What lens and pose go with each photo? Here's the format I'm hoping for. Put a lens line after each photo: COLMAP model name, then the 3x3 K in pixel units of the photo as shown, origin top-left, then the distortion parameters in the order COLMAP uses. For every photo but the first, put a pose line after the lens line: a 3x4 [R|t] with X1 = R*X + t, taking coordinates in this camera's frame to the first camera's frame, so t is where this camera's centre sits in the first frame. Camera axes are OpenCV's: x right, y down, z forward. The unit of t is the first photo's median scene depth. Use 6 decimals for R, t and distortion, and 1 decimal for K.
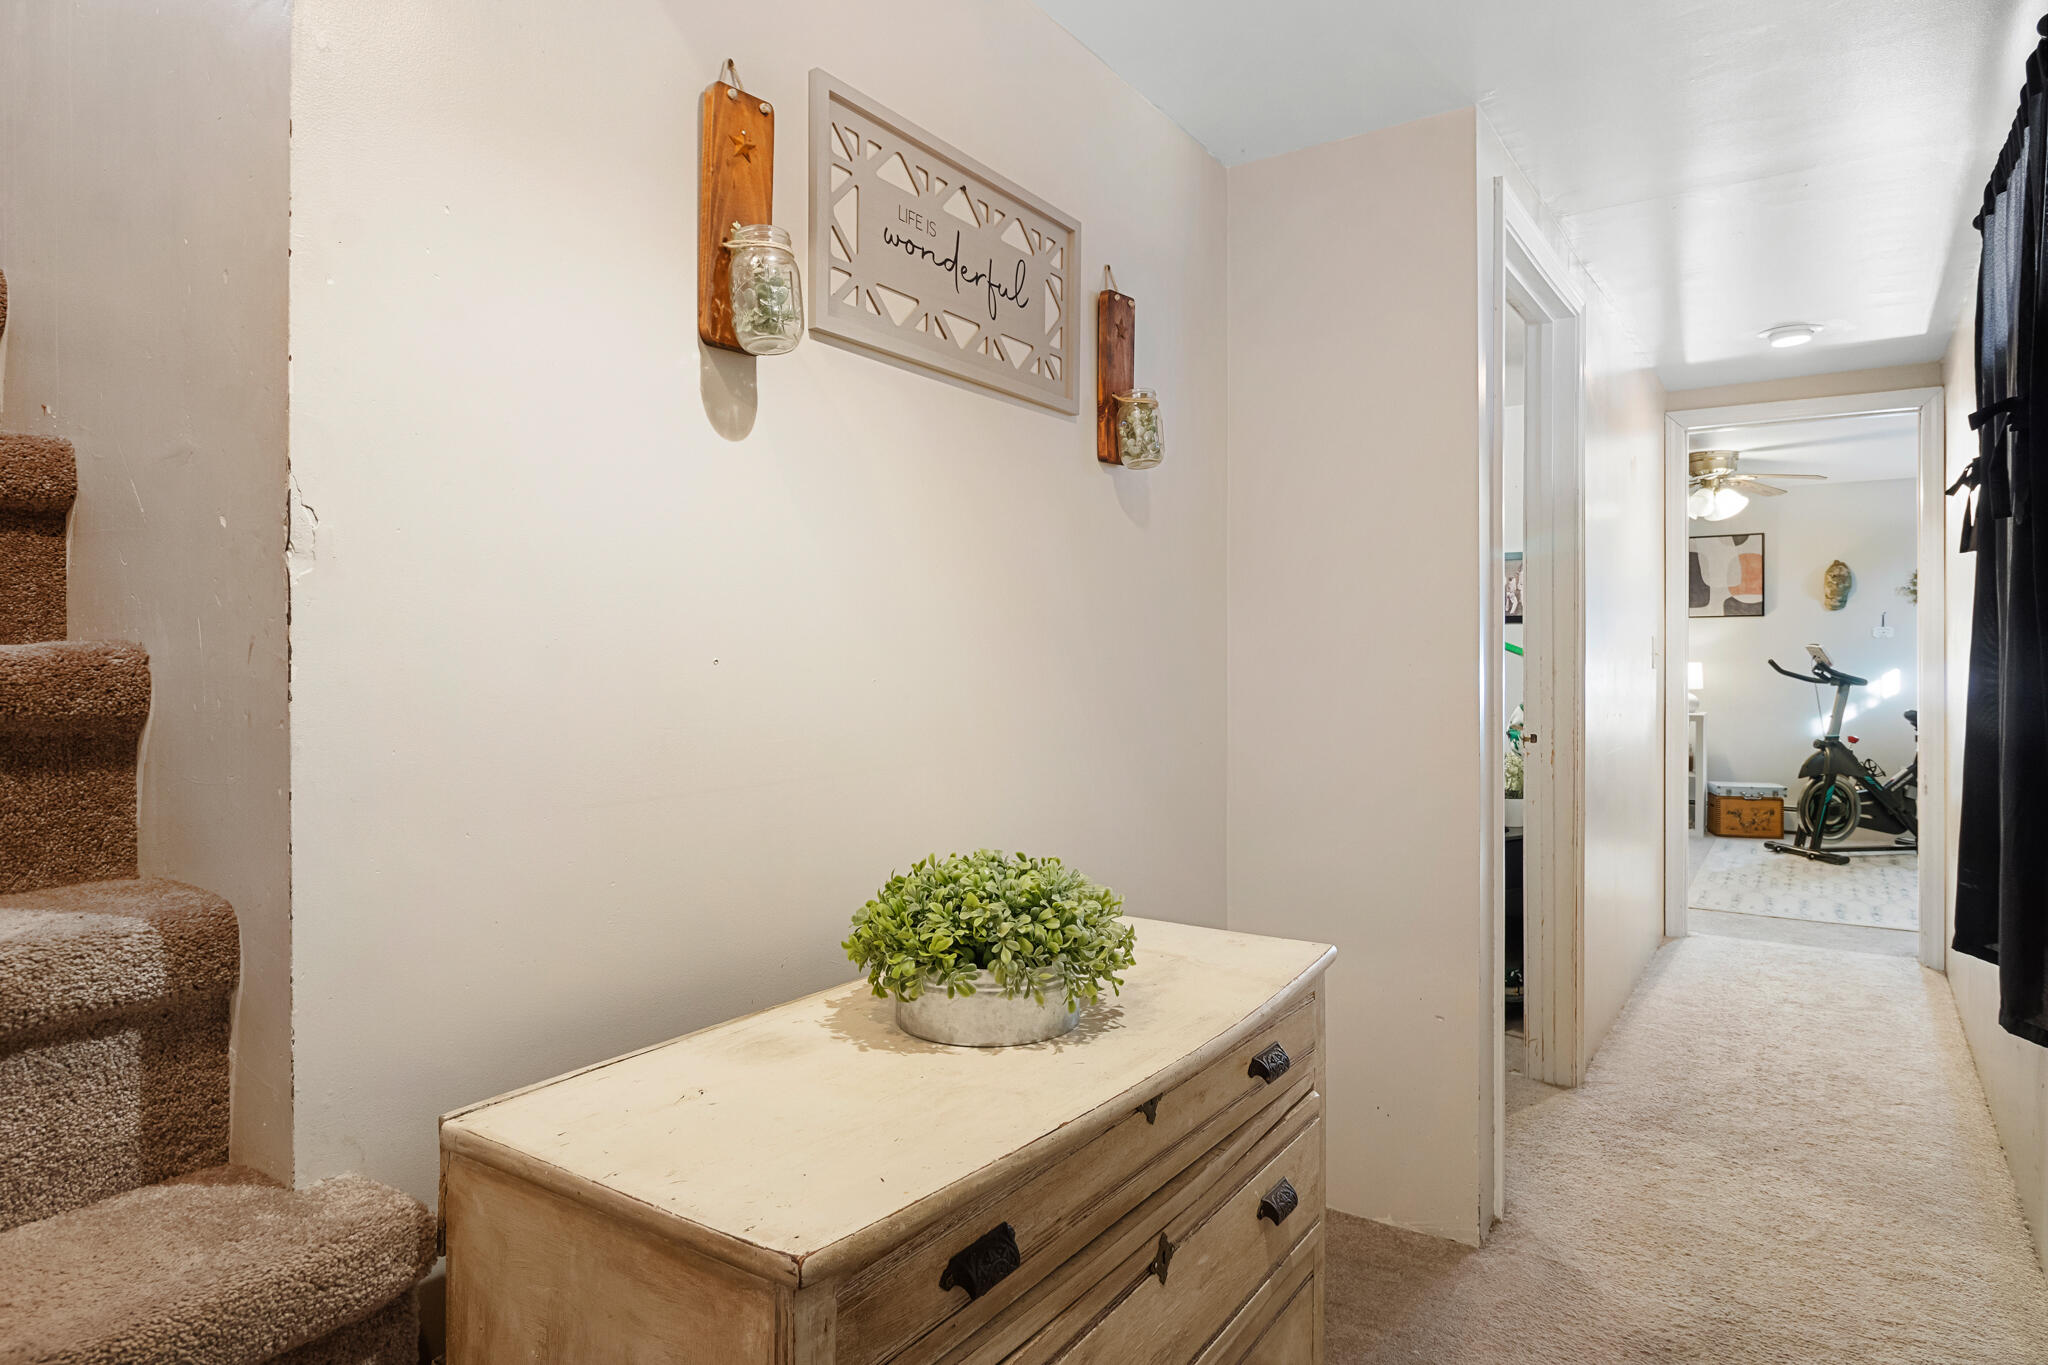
lens RADIAL K [[1162.4, 0, 1028.0], [0, 1162.4, 676.8], [0, 0, 1]] dist [0.004210, 0.000704]
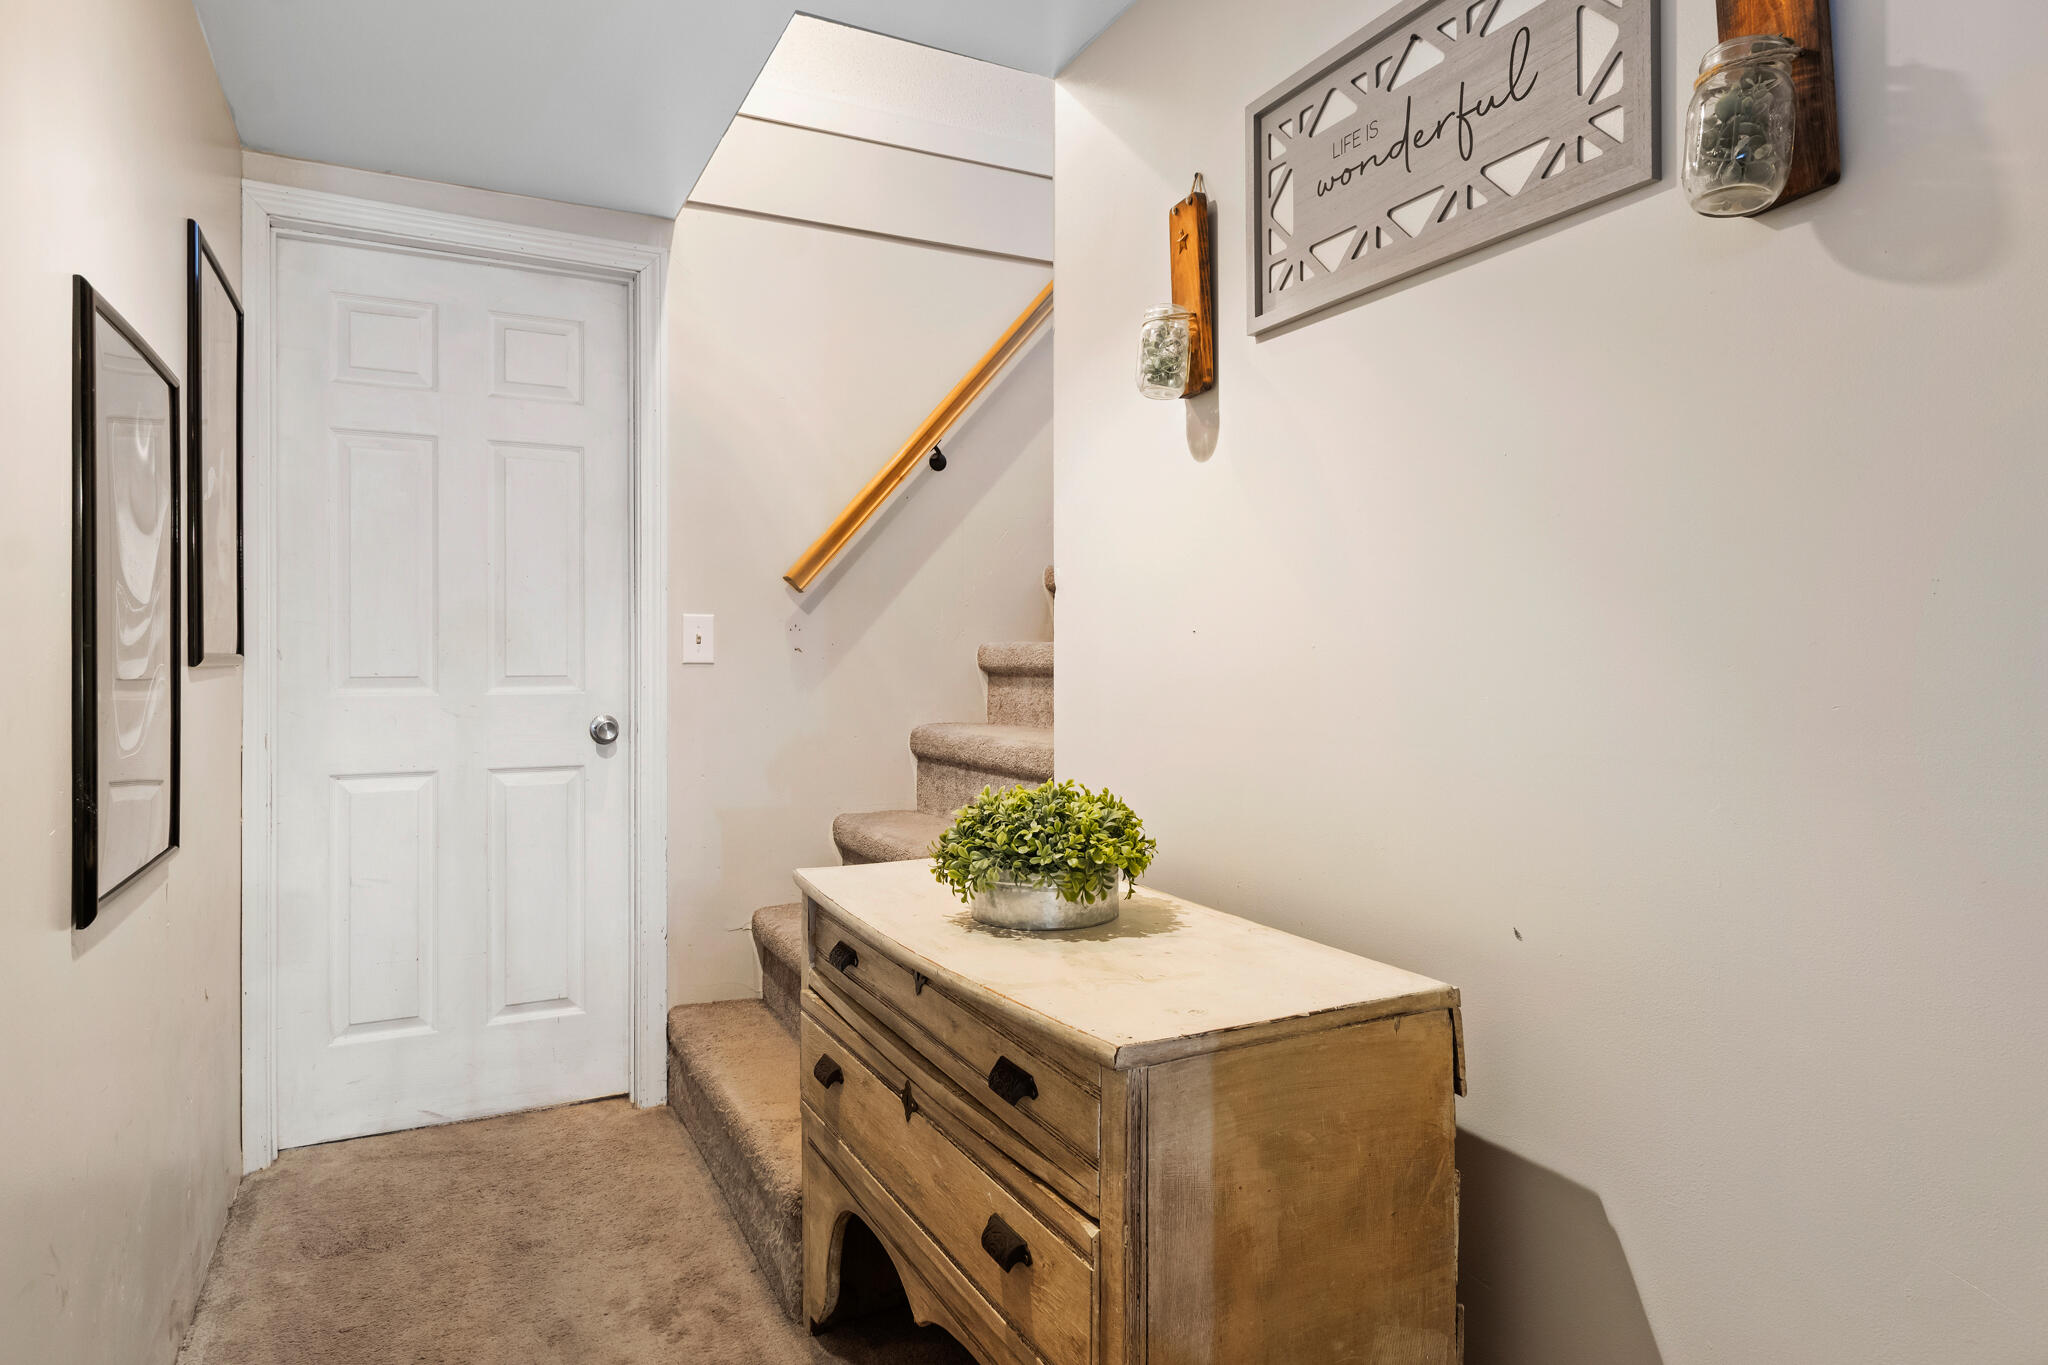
lens RADIAL K [[1162.4, 0, 1025.2], [0, 1162.4, 668.5], [0, 0, 1]] dist [0.004210, 0.000704]
pose [[-0.466956, 0.008167, -0.884243, 0.826151], [-0.010591, 0.999834, 0.014828, 0.008638], [0.884217, 0.016289, -0.466792, 1.200607]]
